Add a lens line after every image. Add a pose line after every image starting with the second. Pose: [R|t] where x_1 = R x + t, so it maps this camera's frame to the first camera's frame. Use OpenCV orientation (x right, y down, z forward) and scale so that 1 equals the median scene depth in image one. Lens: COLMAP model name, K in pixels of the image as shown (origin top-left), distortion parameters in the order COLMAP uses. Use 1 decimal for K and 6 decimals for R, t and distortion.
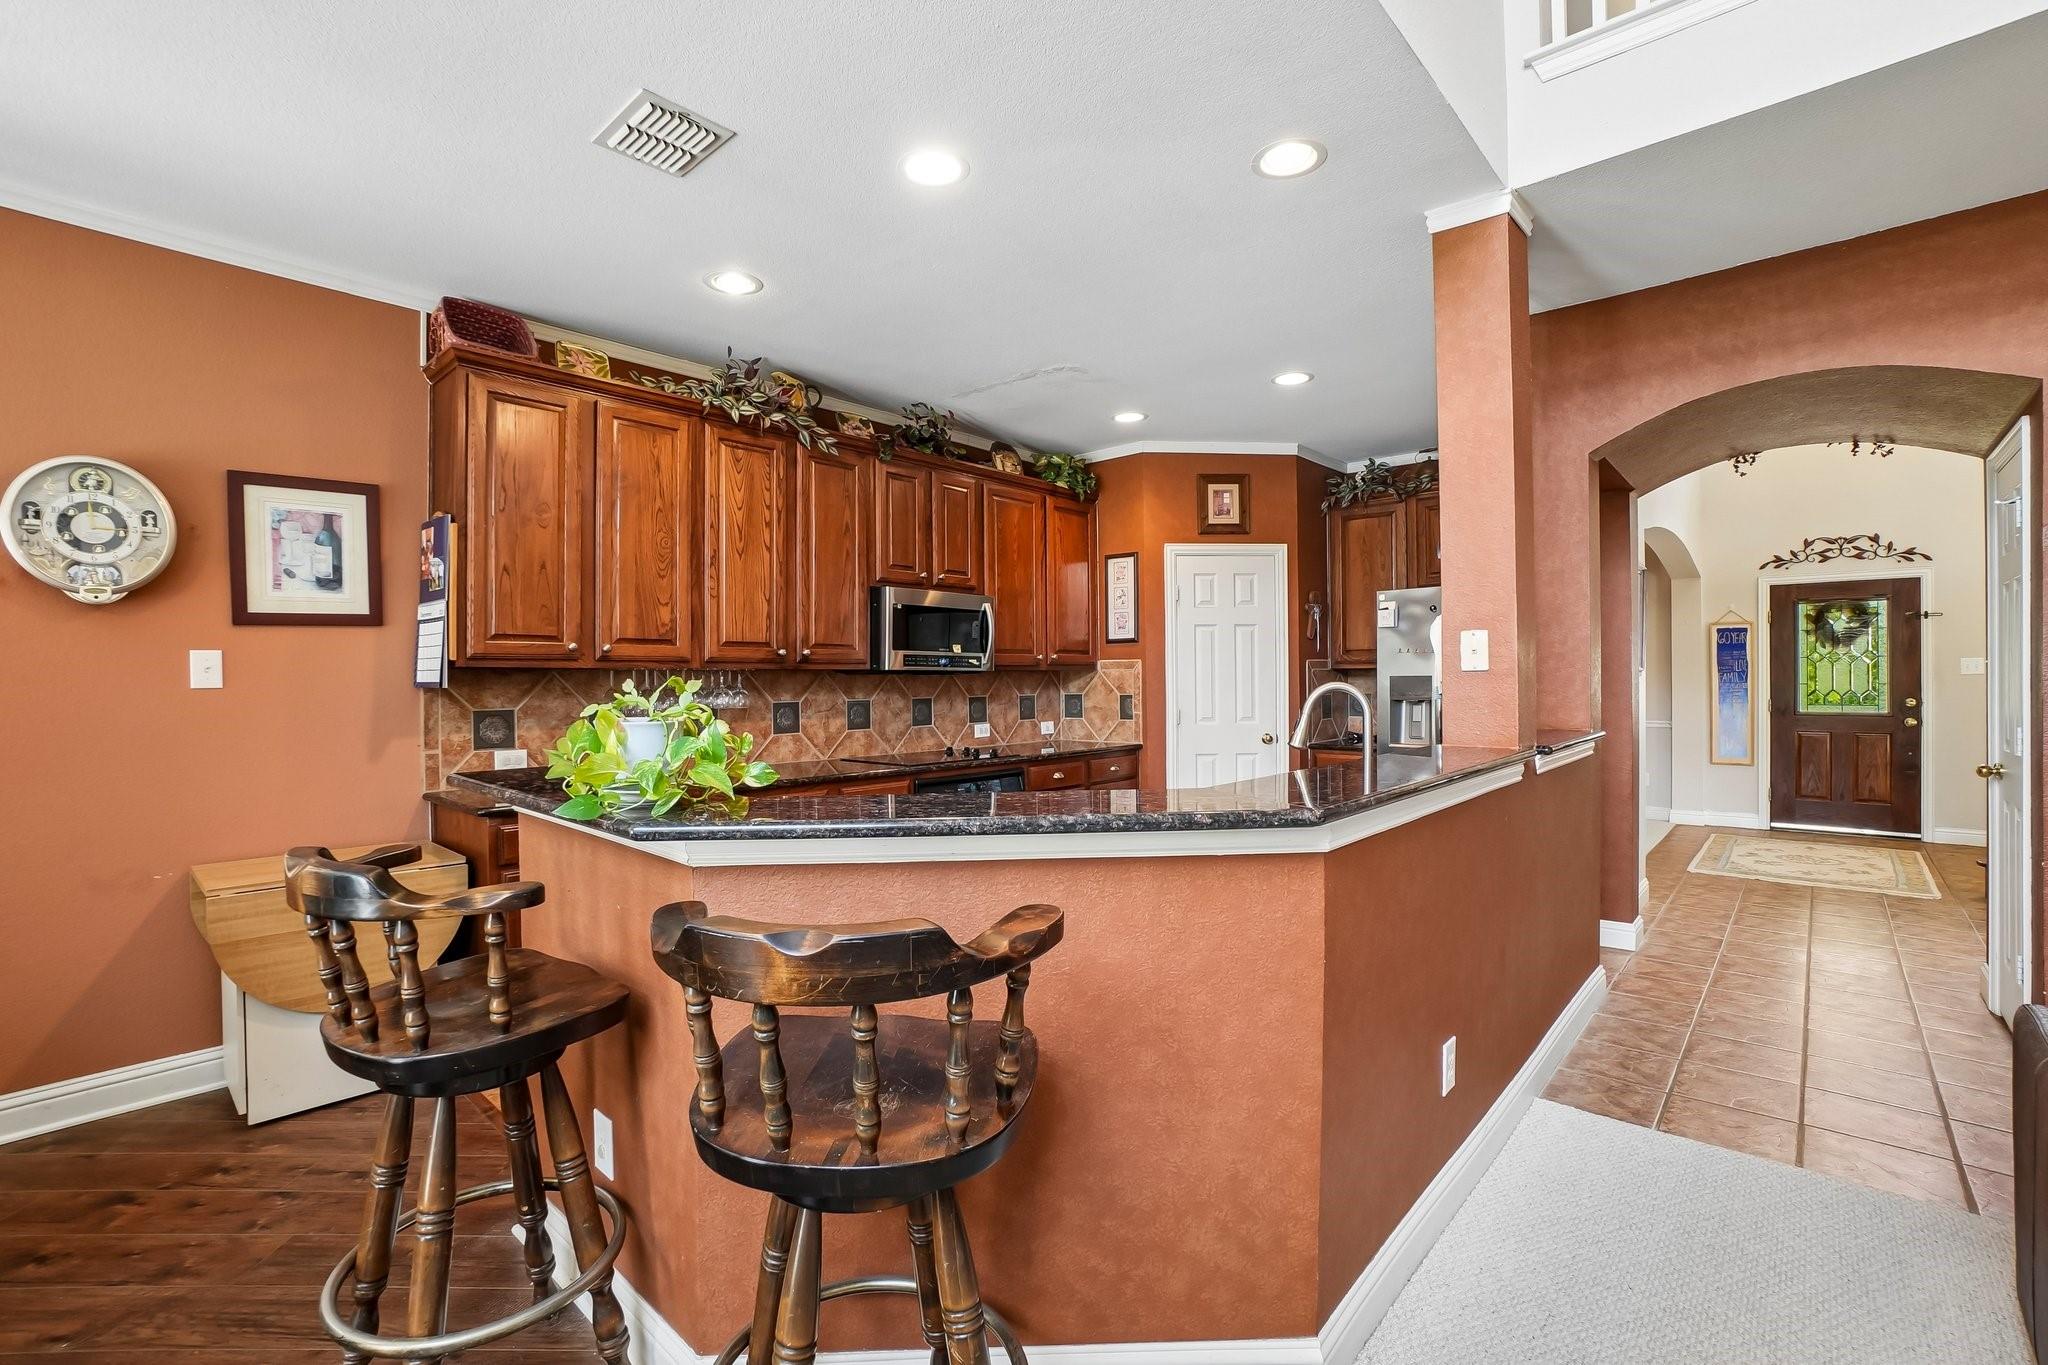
lens RADIAL K [[921.3, 0, 1007.5], [0, 921.3, 680.7], [0, 0, 1]] dist [-0.062385, 0.023985]
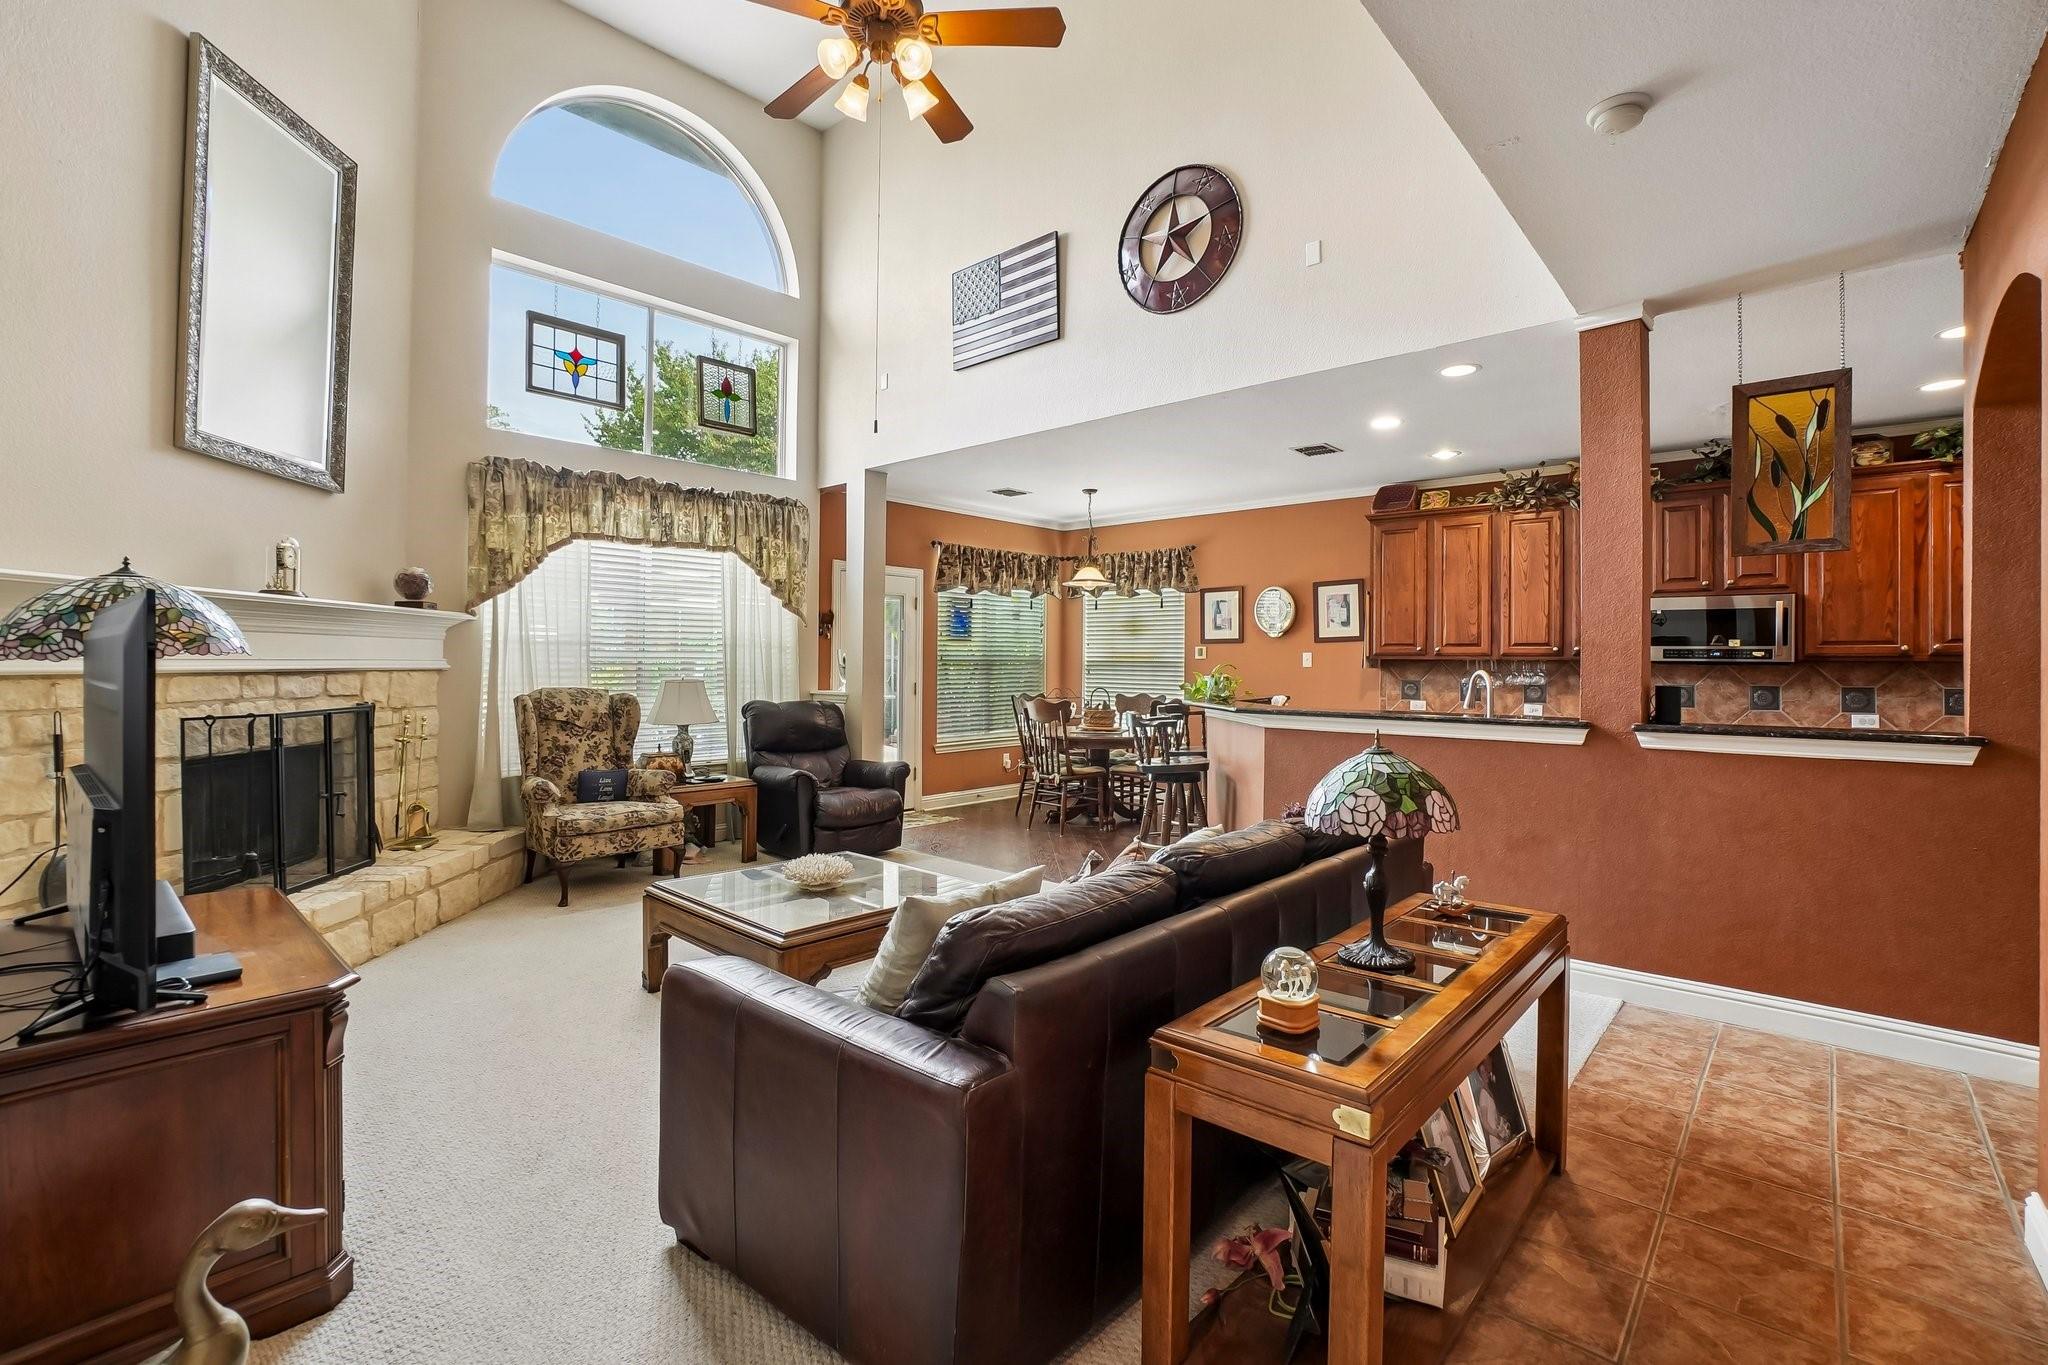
lens RADIAL K [[915.1, 0, 1013.9], [0, 915.1, 665.2], [0, 0, 1]] dist [-0.068533, 0.026098]
pose [[0.007046, 0.009456, -0.999930, 1.102720], [-0.010458, 0.999901, 0.009382, -0.008048], [0.999920, 0.010392, 0.007145, 0.075066]]
